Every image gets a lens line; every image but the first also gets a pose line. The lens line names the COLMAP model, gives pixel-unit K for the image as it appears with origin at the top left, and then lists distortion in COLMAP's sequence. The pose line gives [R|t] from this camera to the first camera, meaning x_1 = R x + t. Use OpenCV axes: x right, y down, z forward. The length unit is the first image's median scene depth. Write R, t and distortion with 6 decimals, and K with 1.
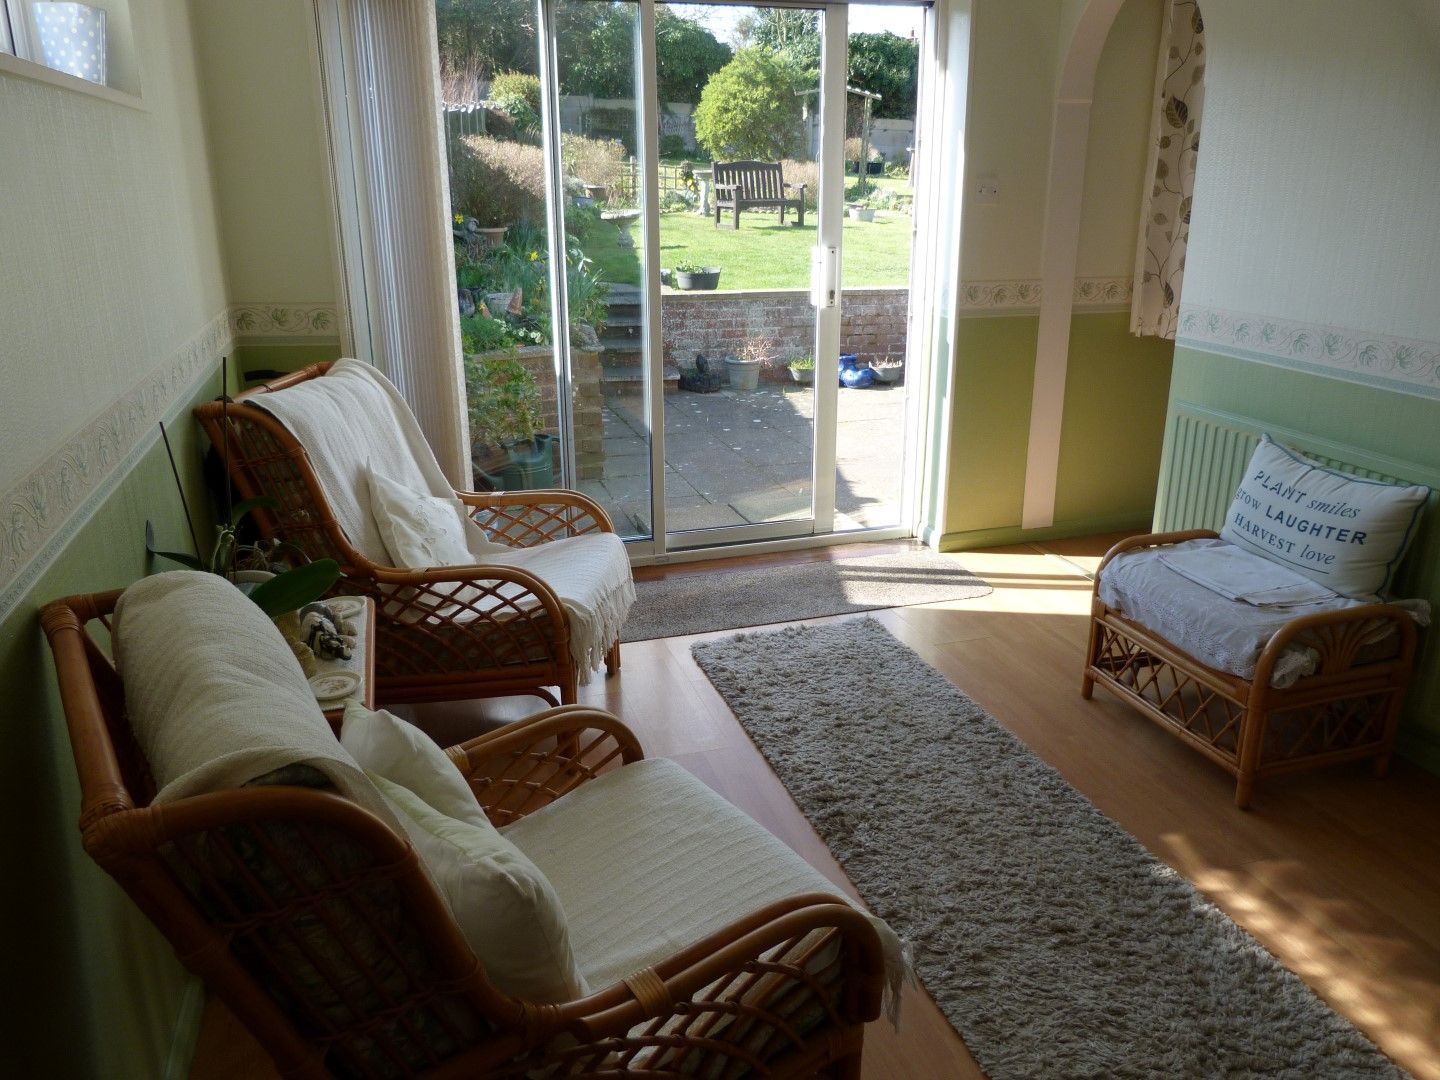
lens RADIAL K [[1073.8, 0, 720.0], [0, 1073.8, 540.0], [0, 0, 1]] dist [-0.034940, 0.000582]
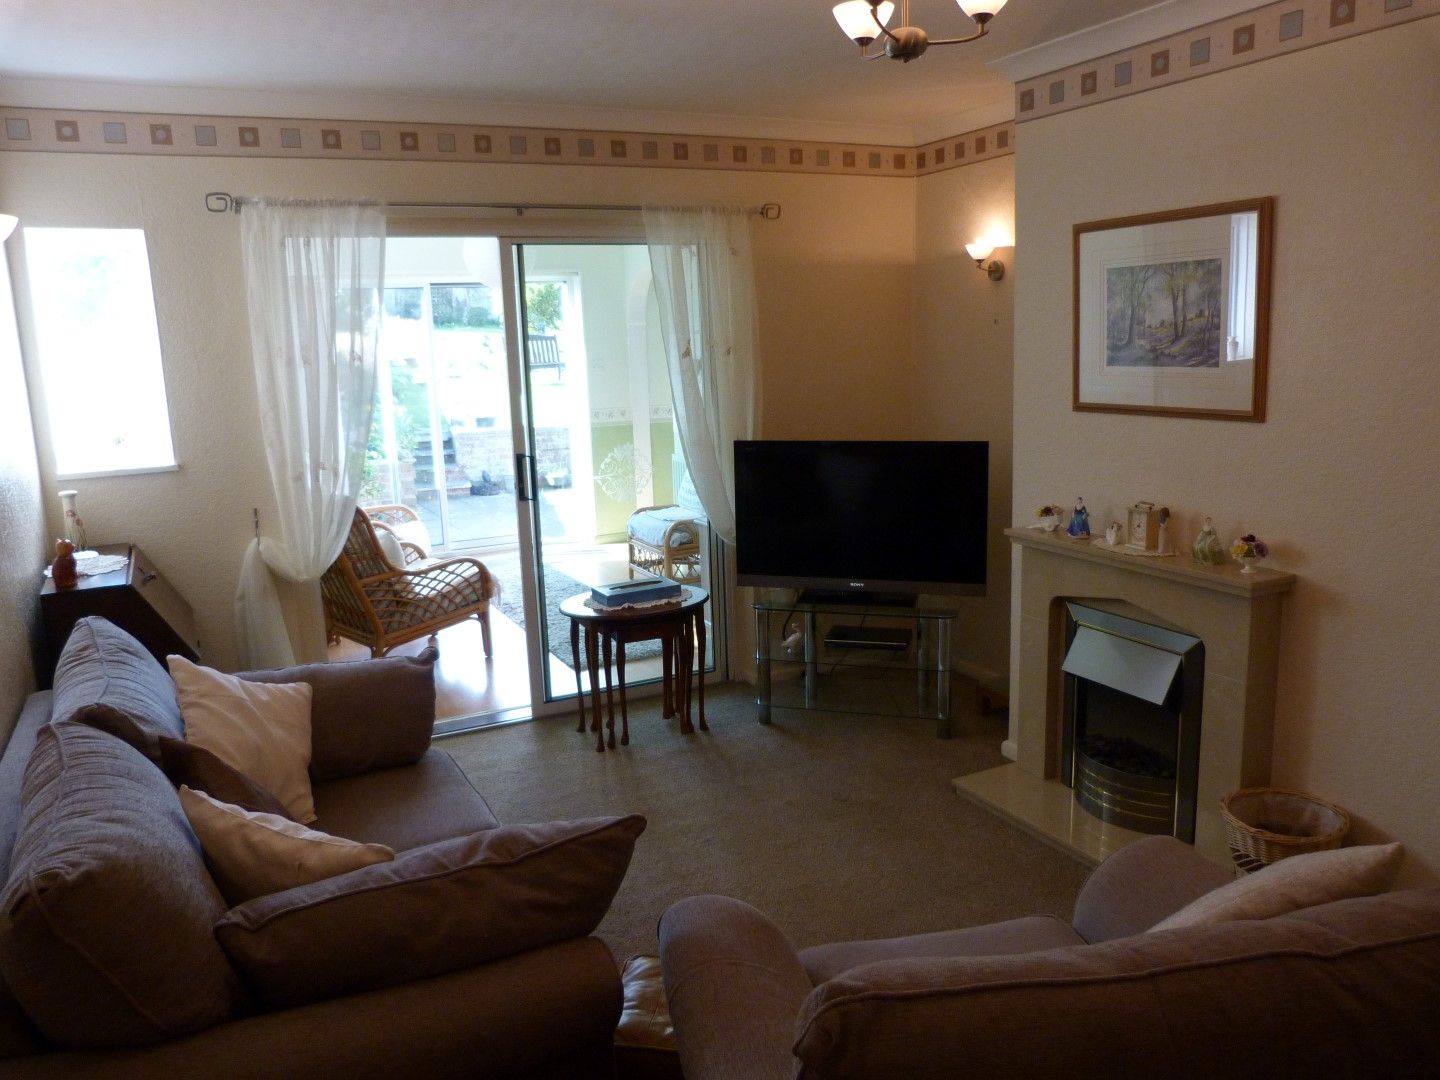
lens RADIAL K [[1073.8, 0, 720.0], [0, 1073.8, 540.0], [0, 0, 1]] dist [-0.034940, 0.000582]
pose [[0.985488, -0.056948, 0.159910, 0.059832], [0.078185, 0.988450, -0.129824, 0.139653], [-0.150669, 0.140442, 0.978557, -0.485554]]
